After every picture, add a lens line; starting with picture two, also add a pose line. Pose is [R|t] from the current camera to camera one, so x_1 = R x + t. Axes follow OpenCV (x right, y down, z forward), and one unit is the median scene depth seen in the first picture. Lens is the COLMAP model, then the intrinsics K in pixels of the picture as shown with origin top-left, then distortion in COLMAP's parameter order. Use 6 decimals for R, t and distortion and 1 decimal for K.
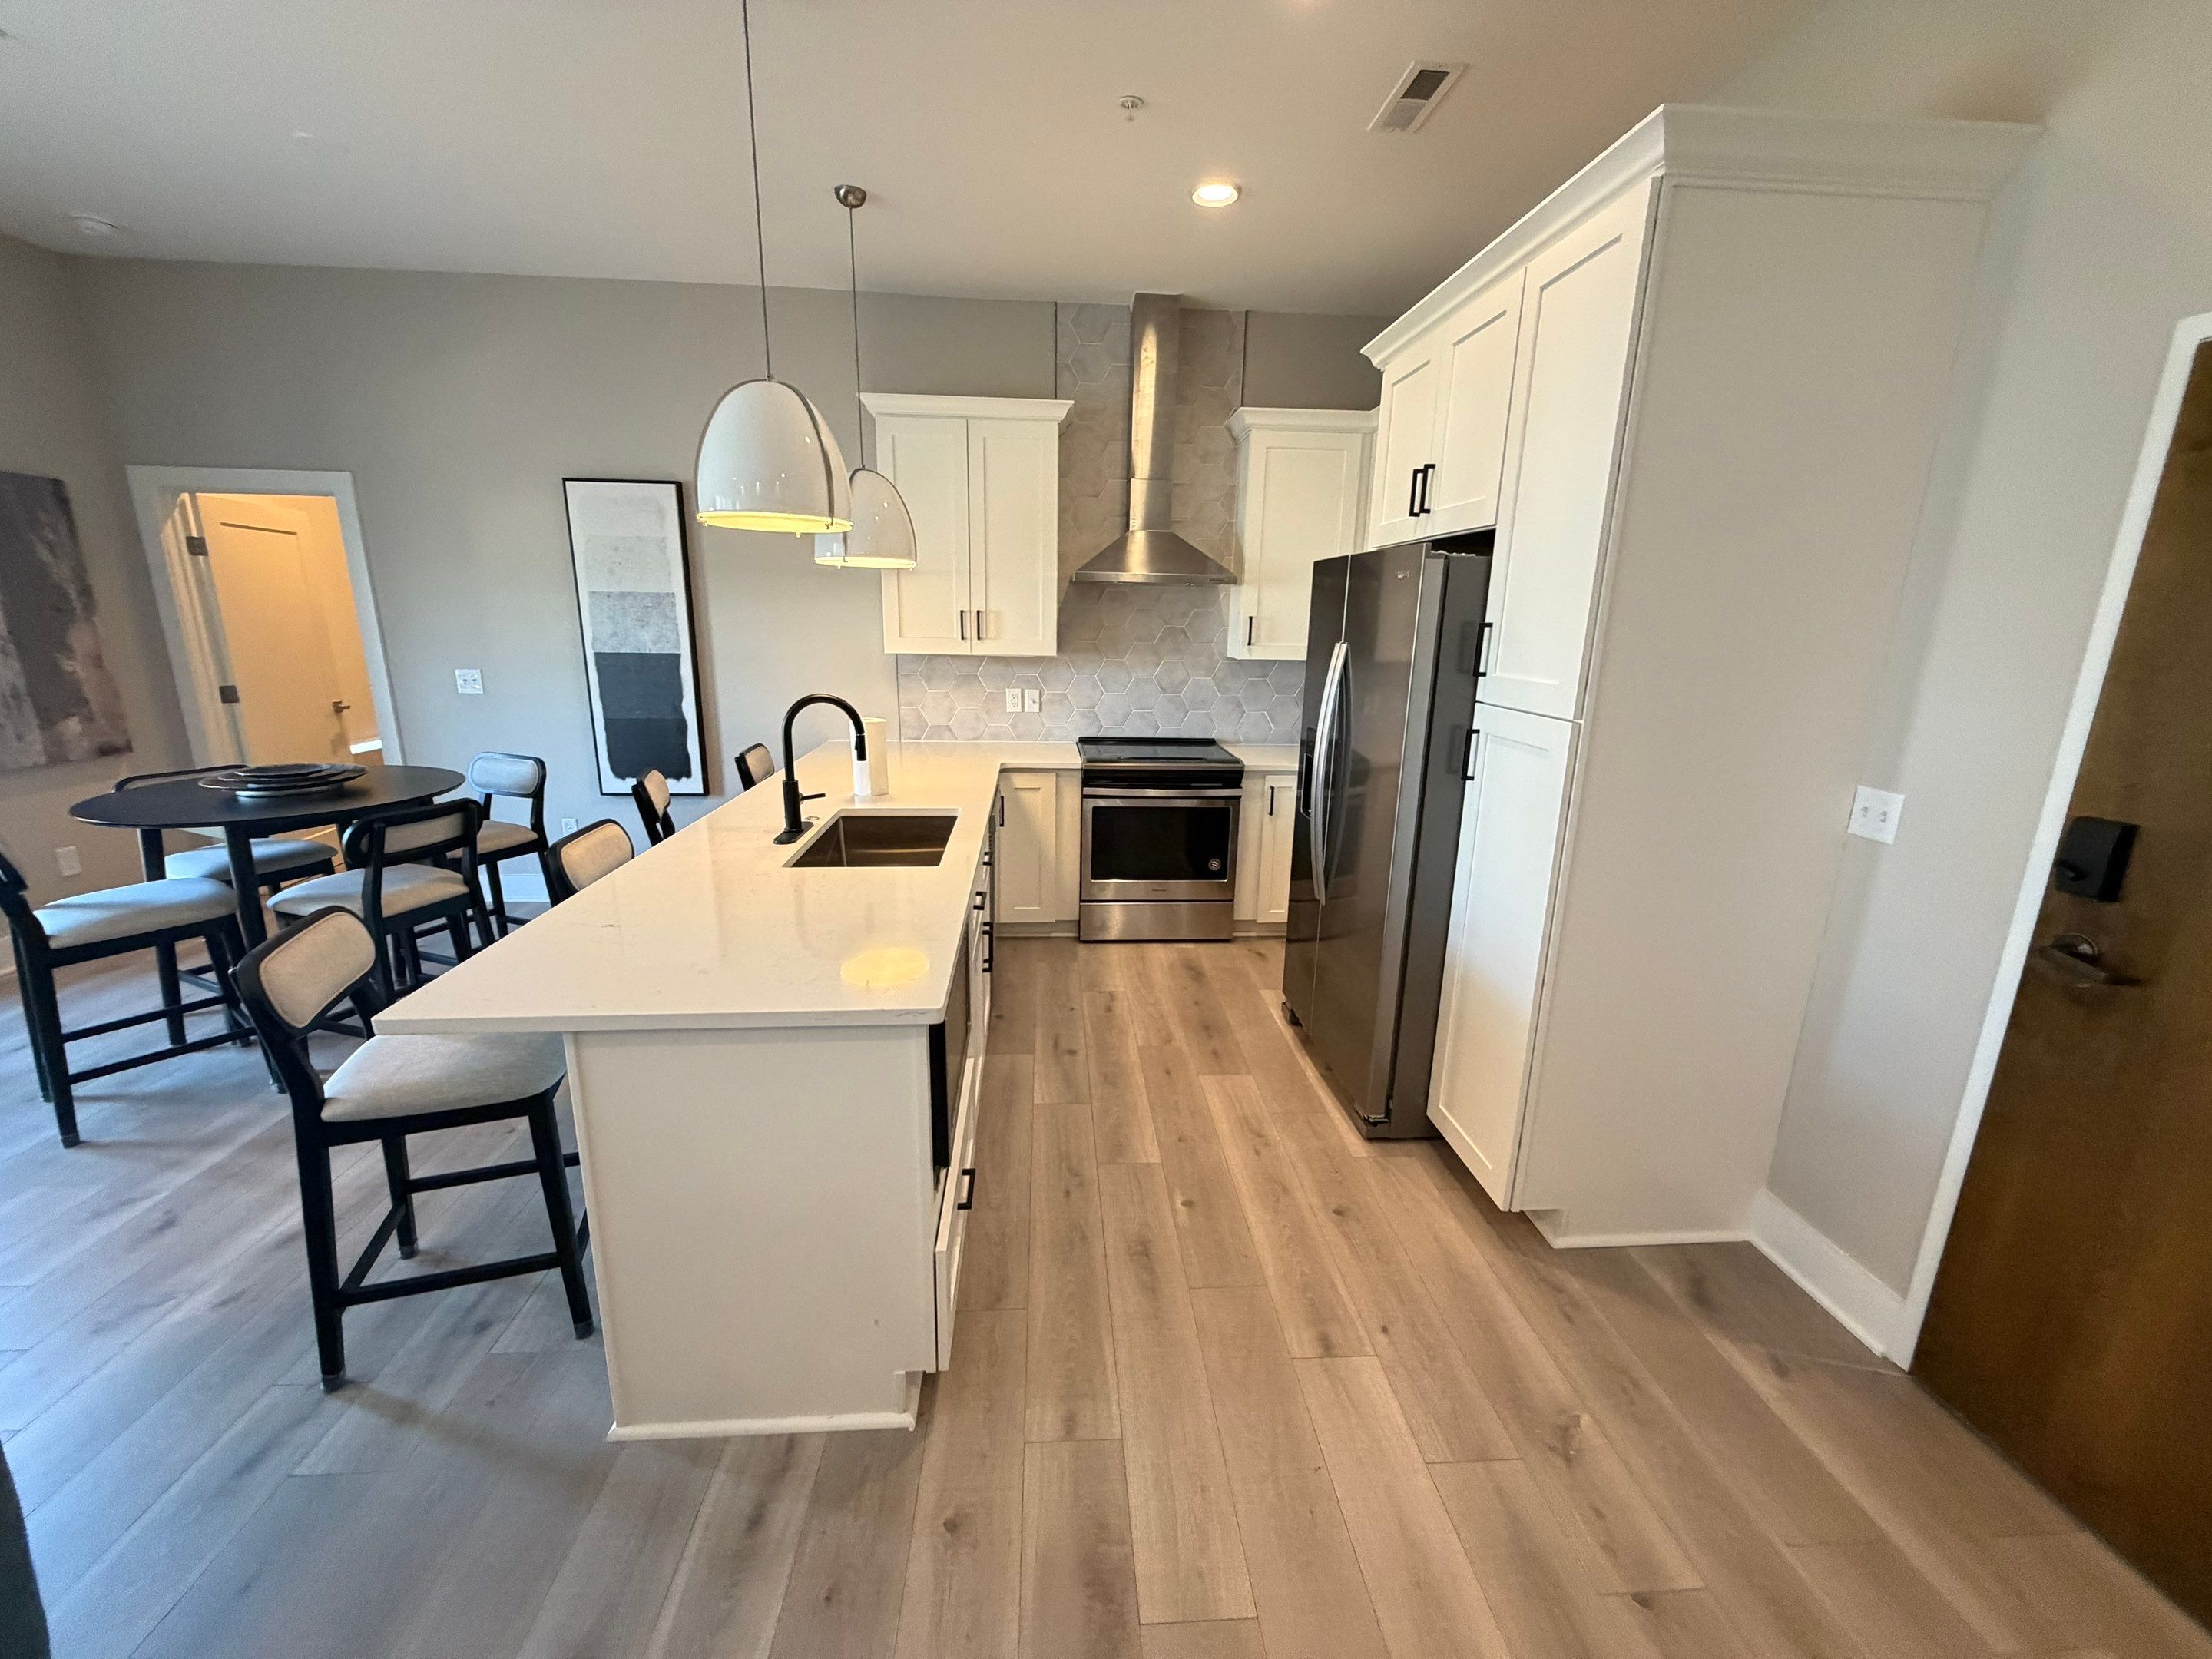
lens RADIAL K [[878.3, 0, 1102.9], [0, 878.3, 830.0], [0, 0, 1]] dist [0.001020, 0.000010]
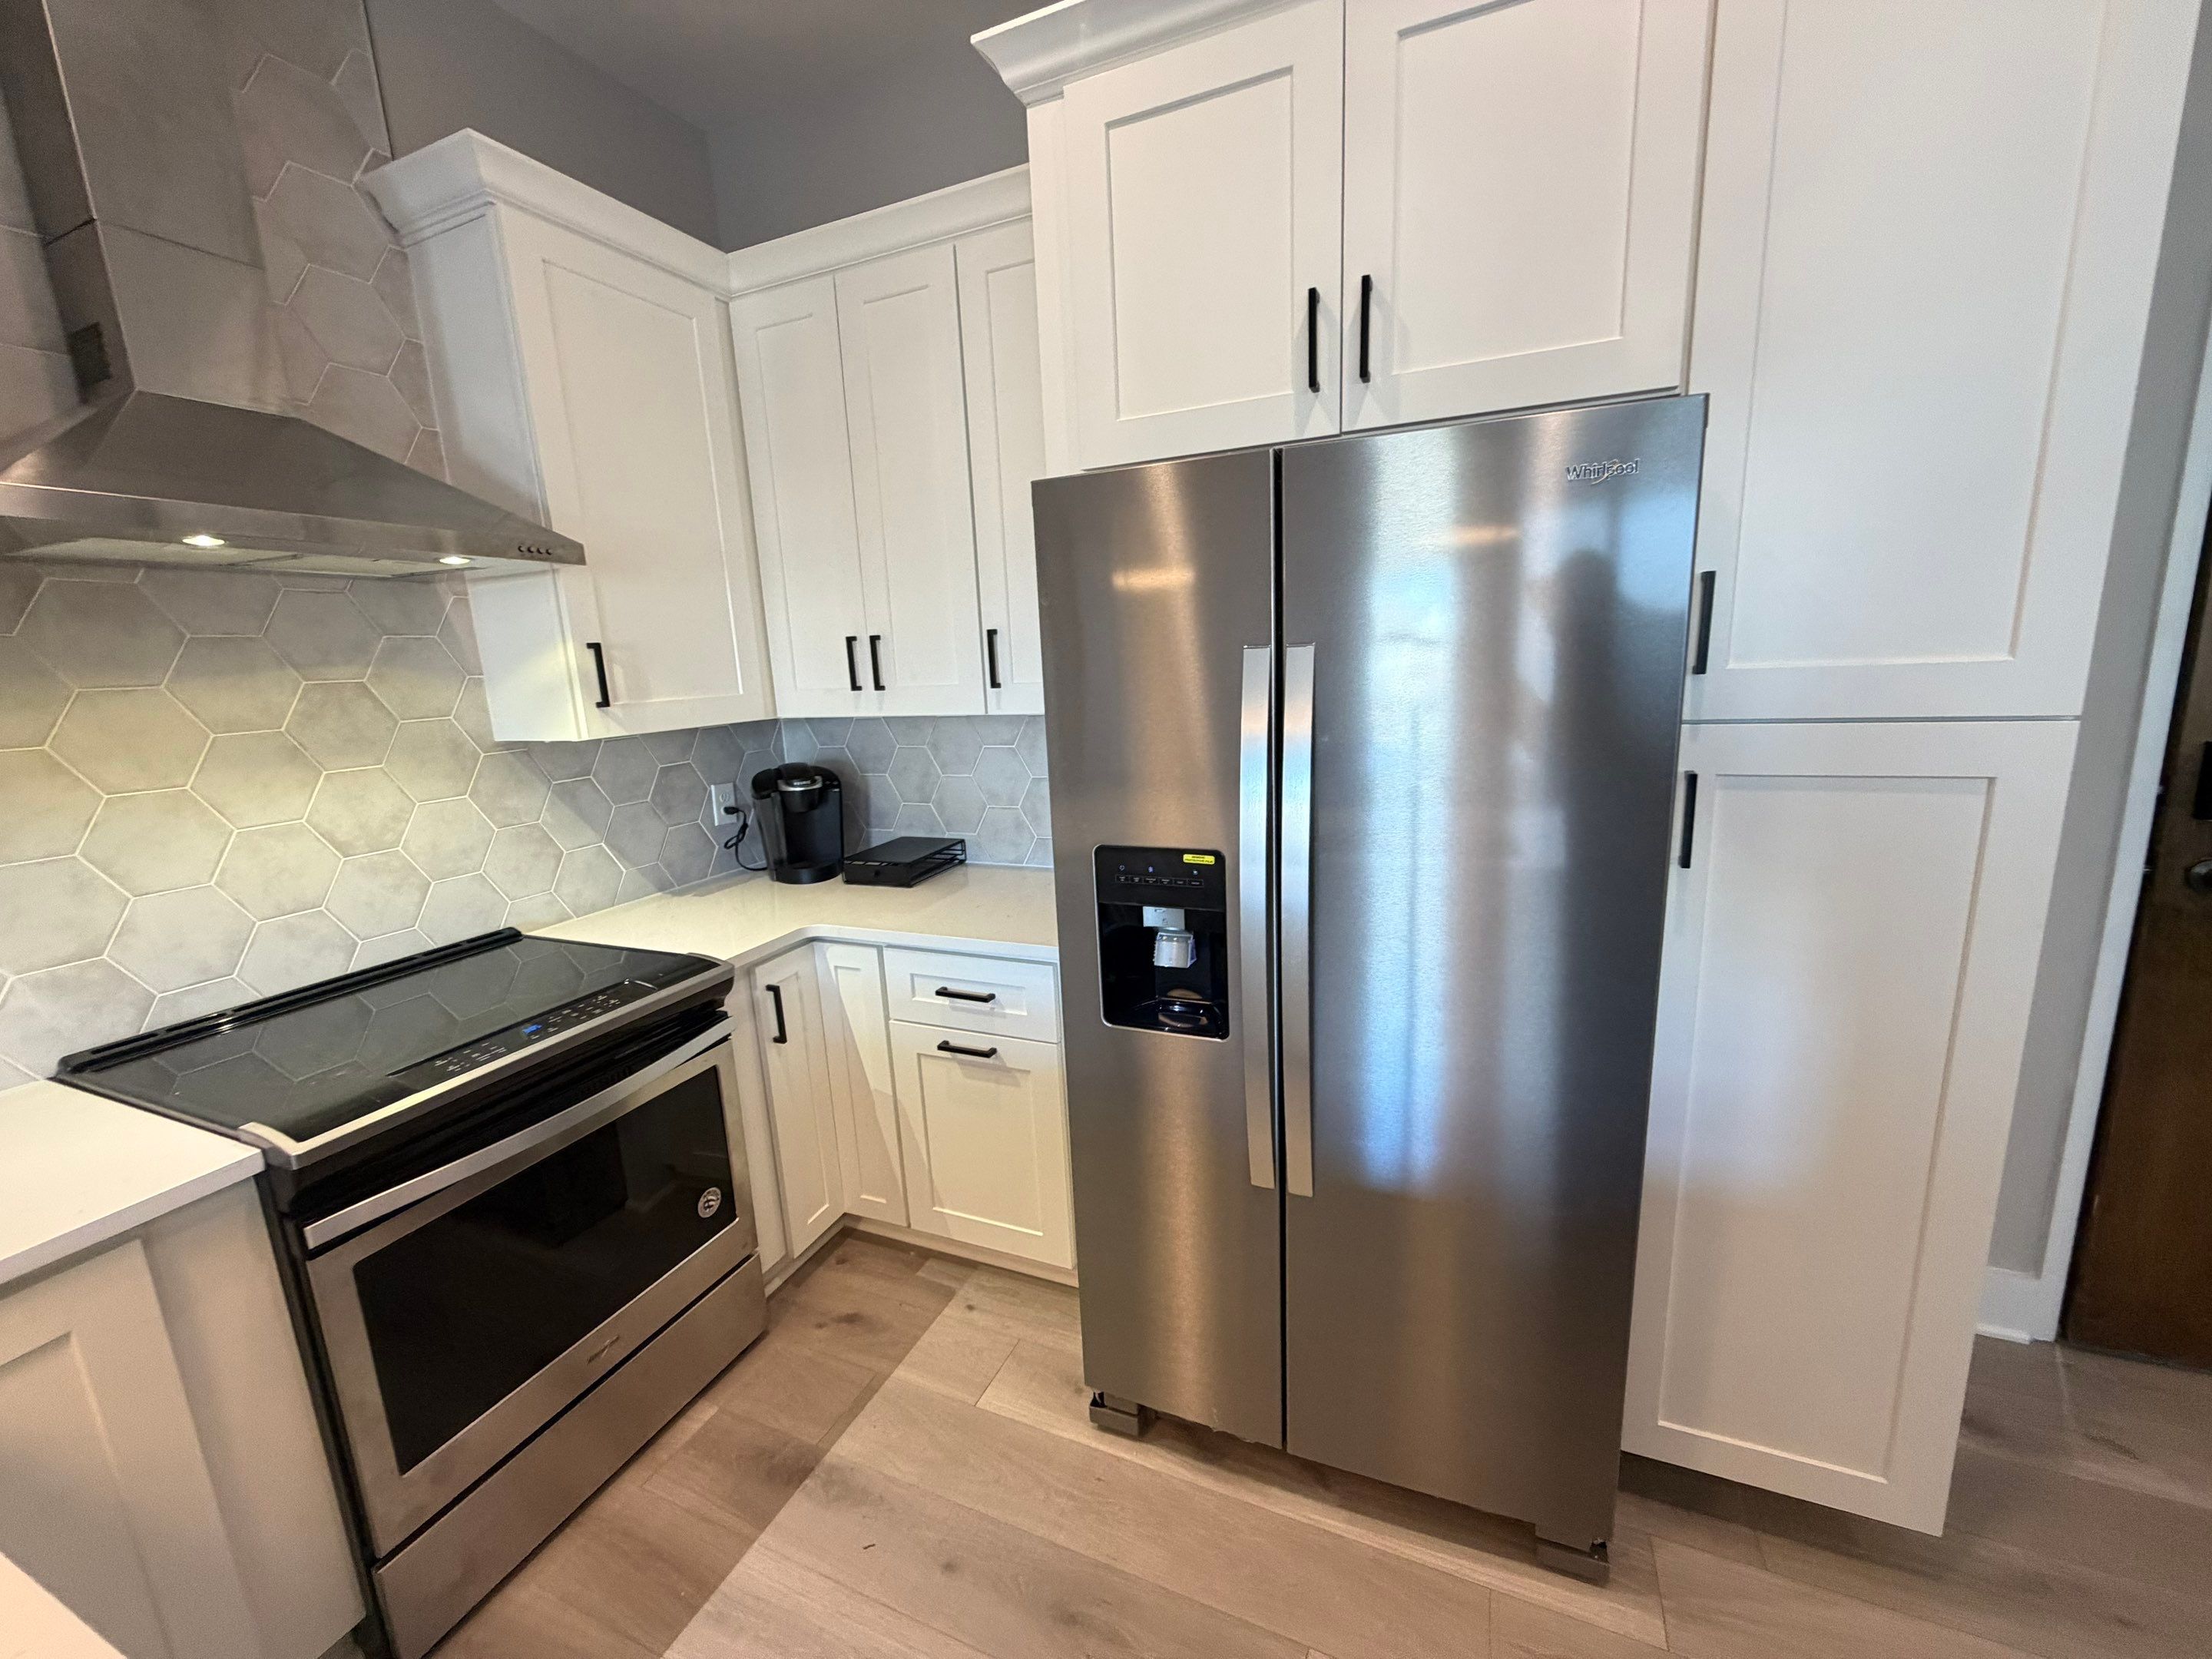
lens RADIAL K [[878.3, 0, 1104.2], [0, 878.3, 830.1], [0, 0, 1]] dist [0.001020, 0.000010]
pose [[0.459058, -0.212634, 0.862585, -0.128633], [0.266572, 0.959164, 0.094575, -0.137408], [-0.847470, 0.186525, 0.496994, 0.632281]]
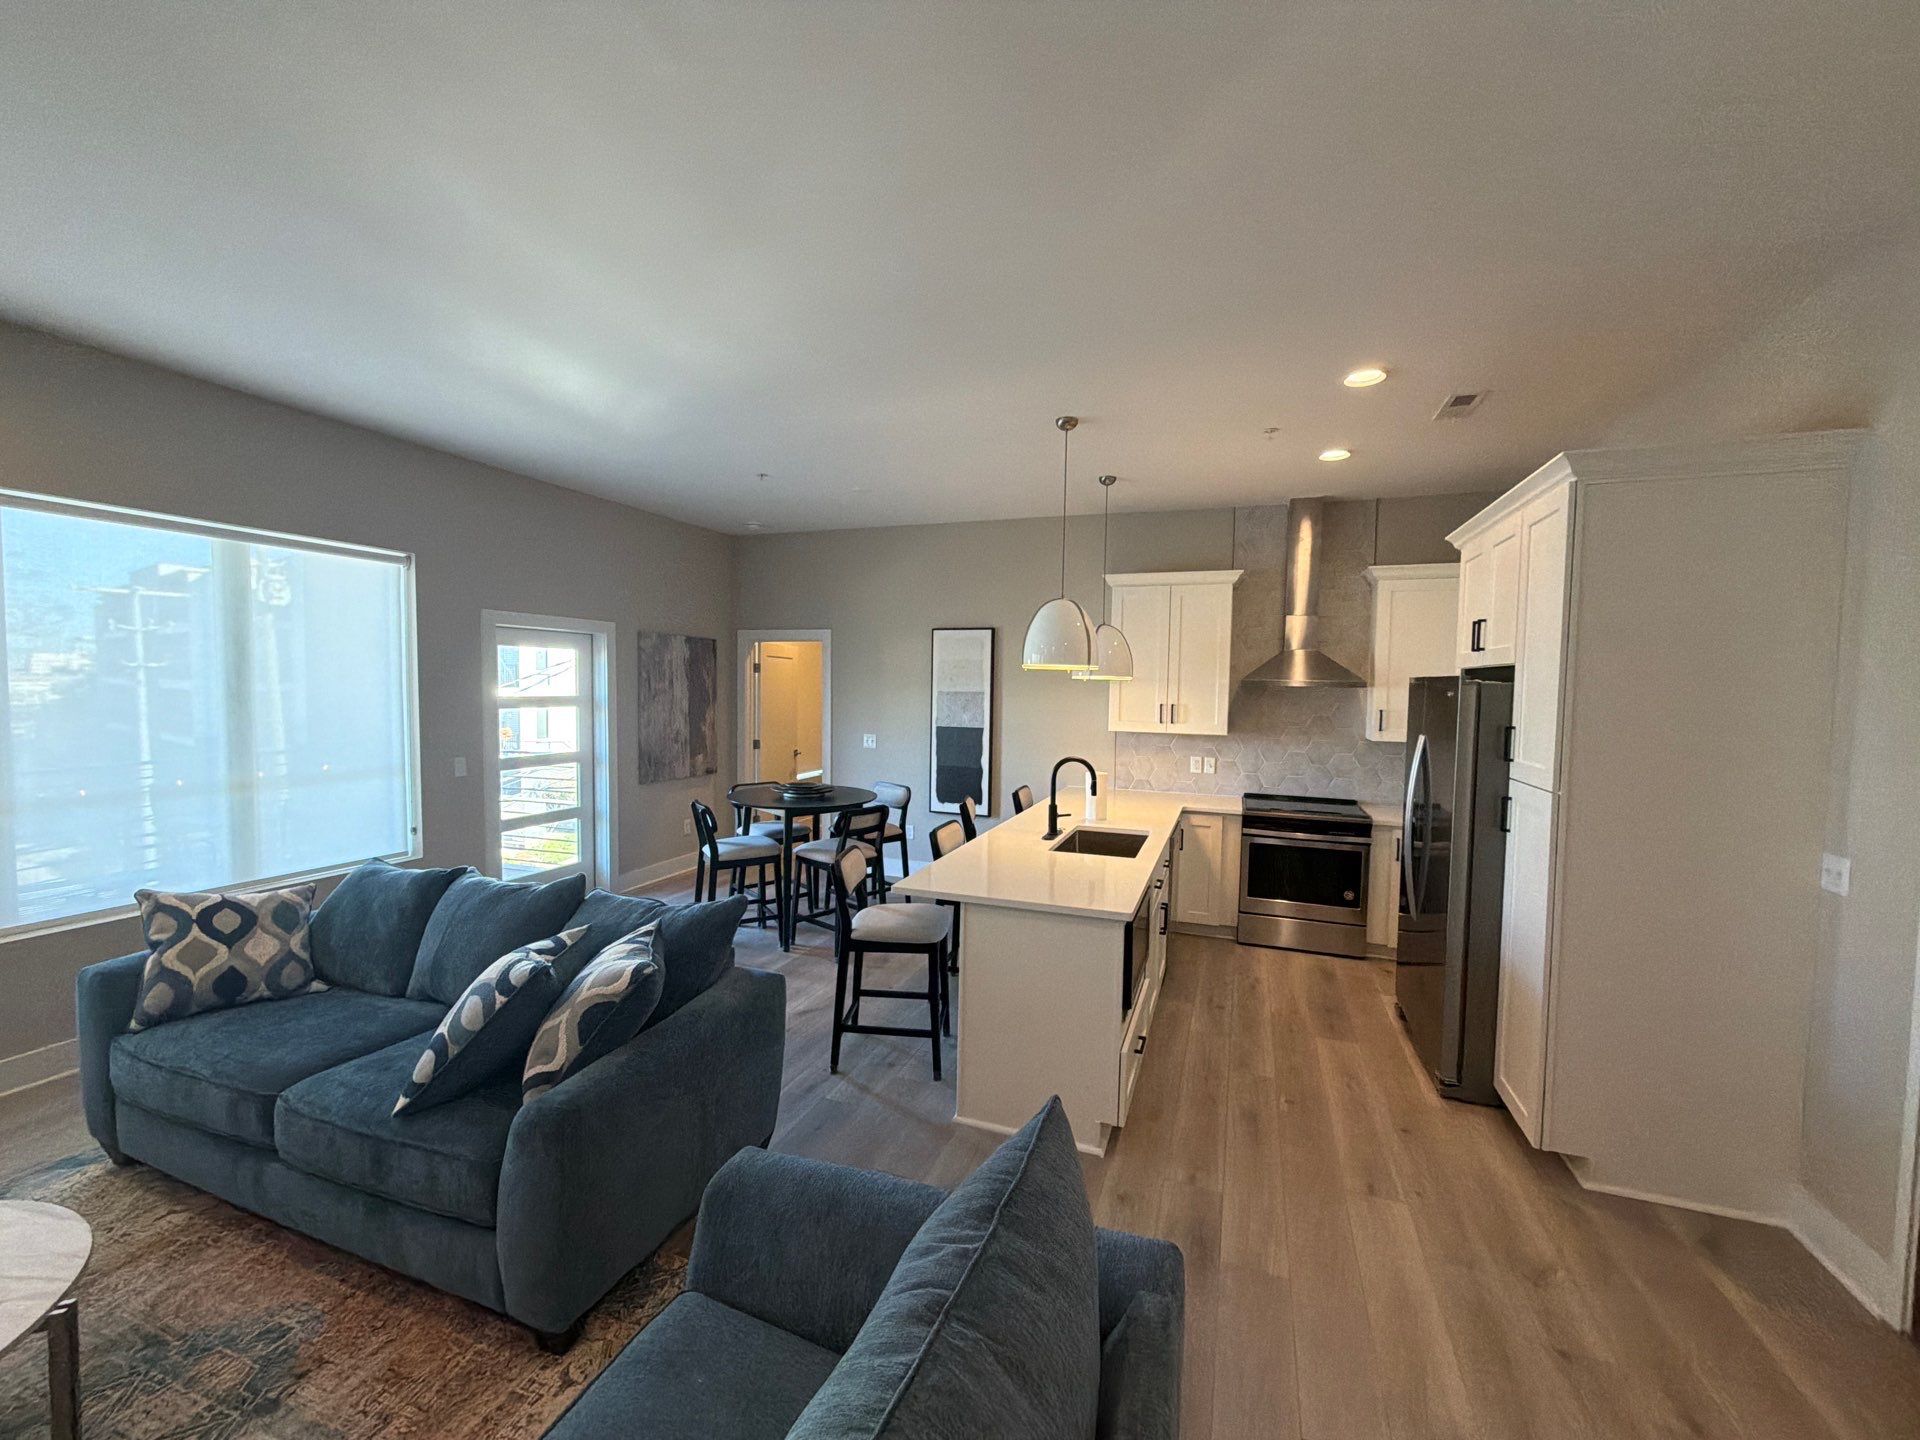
lens RADIAL K [[762.3, 0, 962.1], [0, 762.3, 721.2], [0, 0, 1]] dist [0.001020, 0.000010]
pose [[0.912562, 0.017199, -0.408576, 0.066521], [-0.097665, 0.979369, -0.176910, 0.046015], [0.397105, 0.201344, 0.895415, -0.319707]]
